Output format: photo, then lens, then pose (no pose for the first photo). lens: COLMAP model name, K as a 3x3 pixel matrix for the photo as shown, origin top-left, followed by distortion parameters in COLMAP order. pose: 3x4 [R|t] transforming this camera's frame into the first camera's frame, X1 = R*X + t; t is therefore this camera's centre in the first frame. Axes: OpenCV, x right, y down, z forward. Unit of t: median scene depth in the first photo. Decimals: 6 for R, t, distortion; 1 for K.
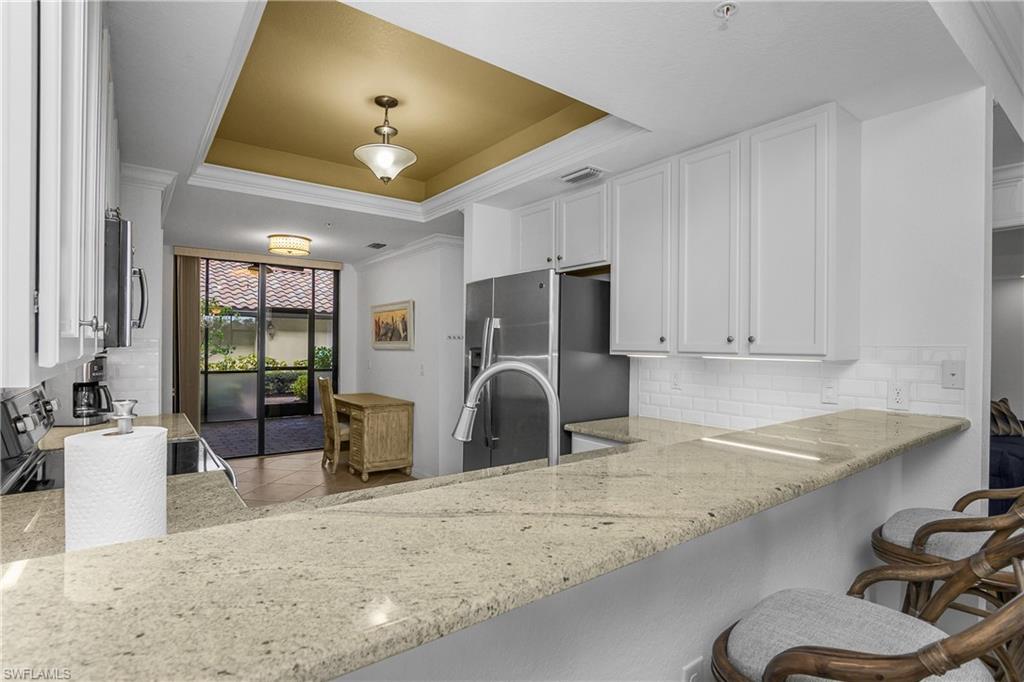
lens RADIAL K [[503.2, 0, 506.2], [0, 503.2, 346.7], [0, 0, 1]] dist [-0.029433, 0.008754]
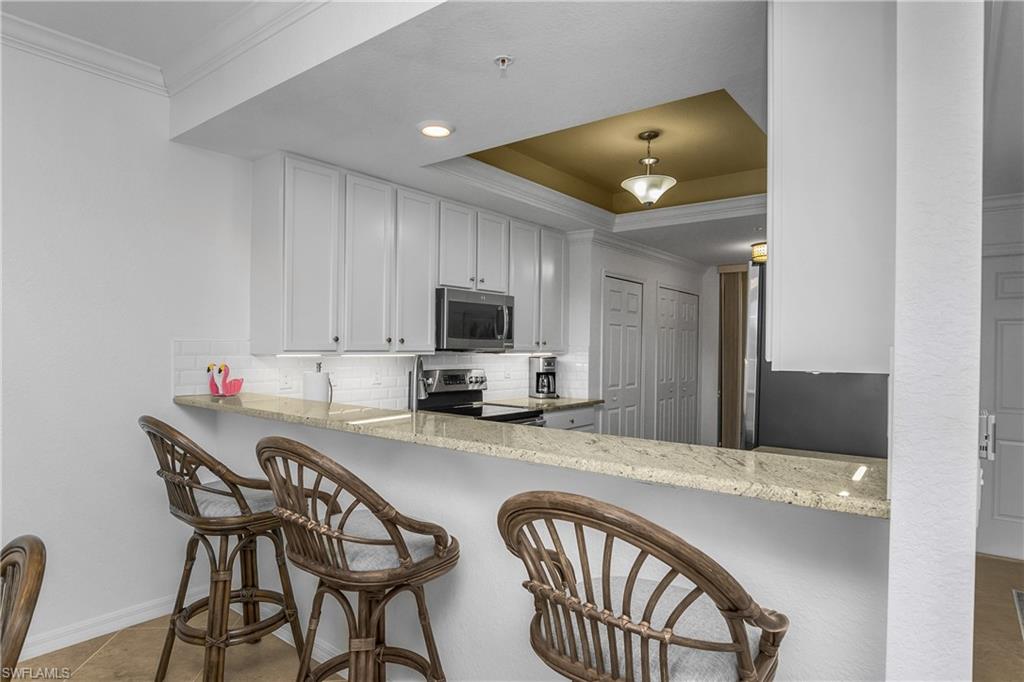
lens RADIAL K [[587.8, 0, 512.0], [0, 587.8, 341.0], [0, 0, 1]] dist [-0.001135, -0.000184]
pose [[0.261611, -0.017570, -0.965014, 0.964308], [-0.009532, 0.999738, -0.020787, 0.008590], [0.965126, 0.014637, 0.261375, 0.354273]]
